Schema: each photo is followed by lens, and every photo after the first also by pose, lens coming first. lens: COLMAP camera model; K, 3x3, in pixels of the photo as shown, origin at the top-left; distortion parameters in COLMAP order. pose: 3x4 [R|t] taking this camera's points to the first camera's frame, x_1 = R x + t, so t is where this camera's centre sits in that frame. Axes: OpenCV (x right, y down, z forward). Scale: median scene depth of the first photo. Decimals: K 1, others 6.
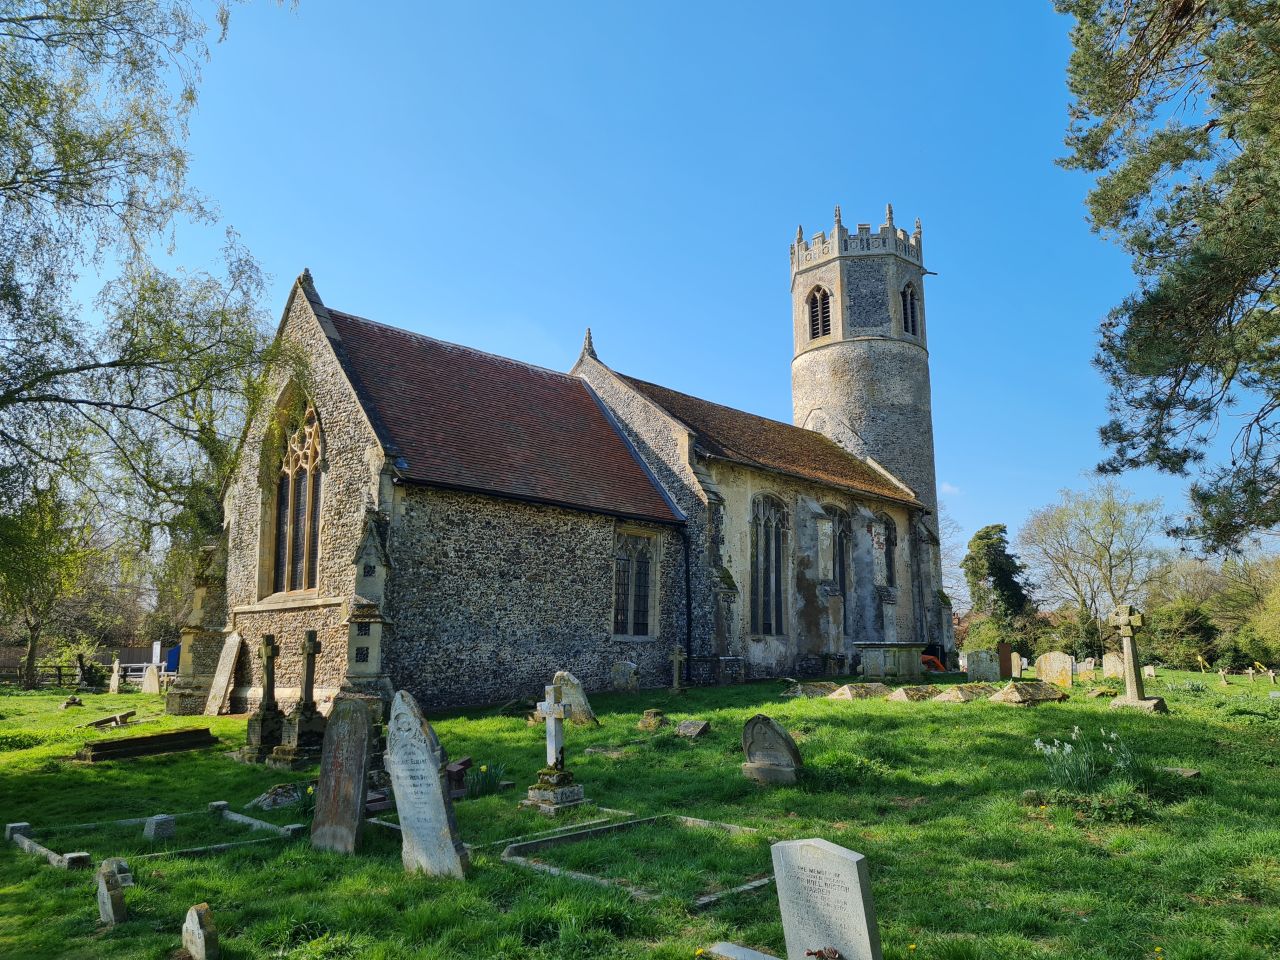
lens RADIAL K [[932.8, 0, 640.0], [0, 932.8, 480.0], [0, 0, 1]] dist [0.054140, -0.041308]
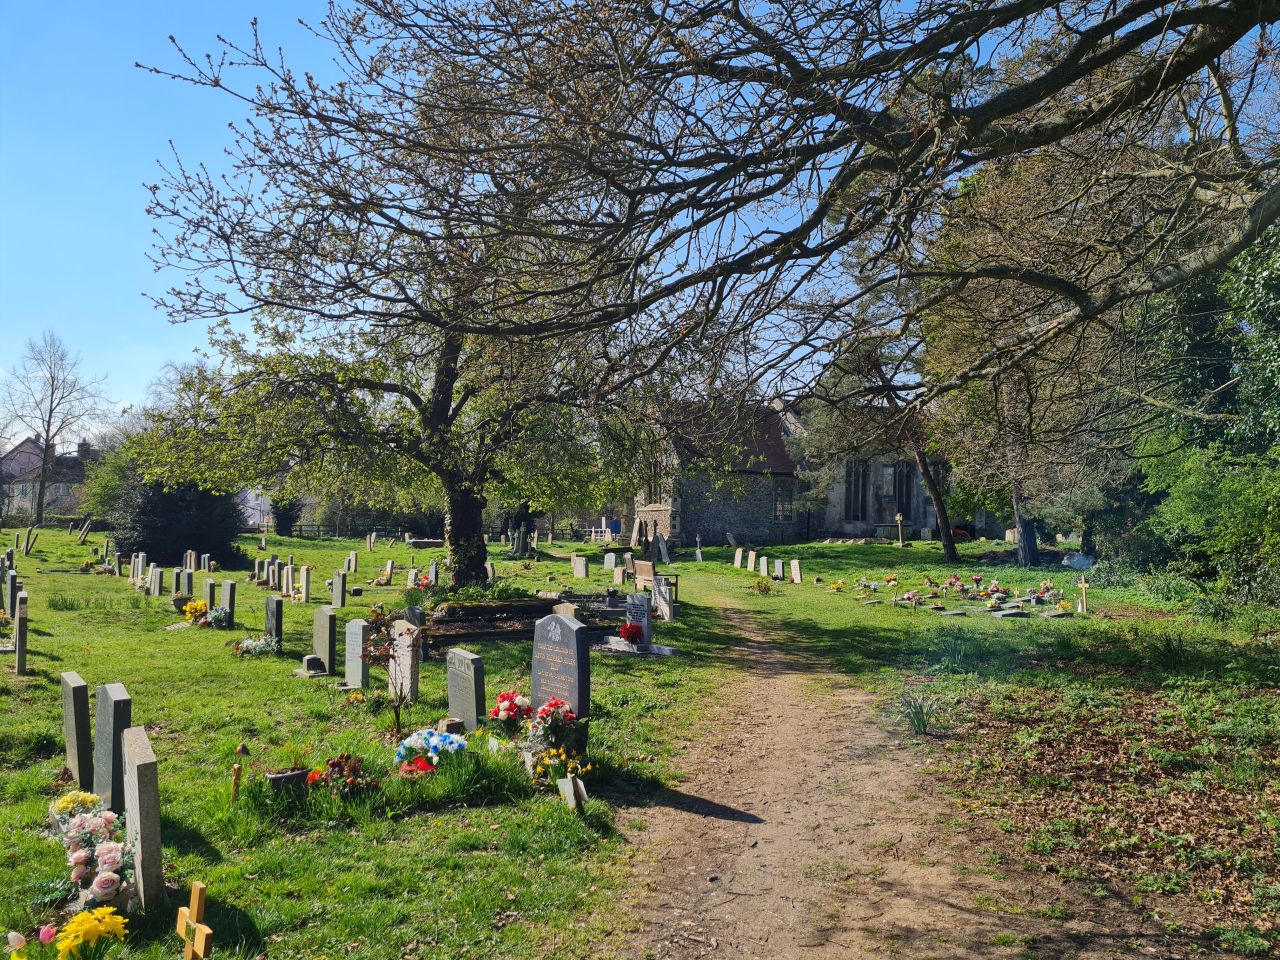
lens RADIAL K [[932.8, 0, 640.0], [0, 932.8, 480.0], [0, 0, 1]] dist [0.054140, -0.041308]
pose [[0.915750, -0.007809, -0.401673, 0.670047], [0.061693, 0.990686, 0.121389, -0.277581], [0.396984, -0.135942, 0.907702, -1.455995]]
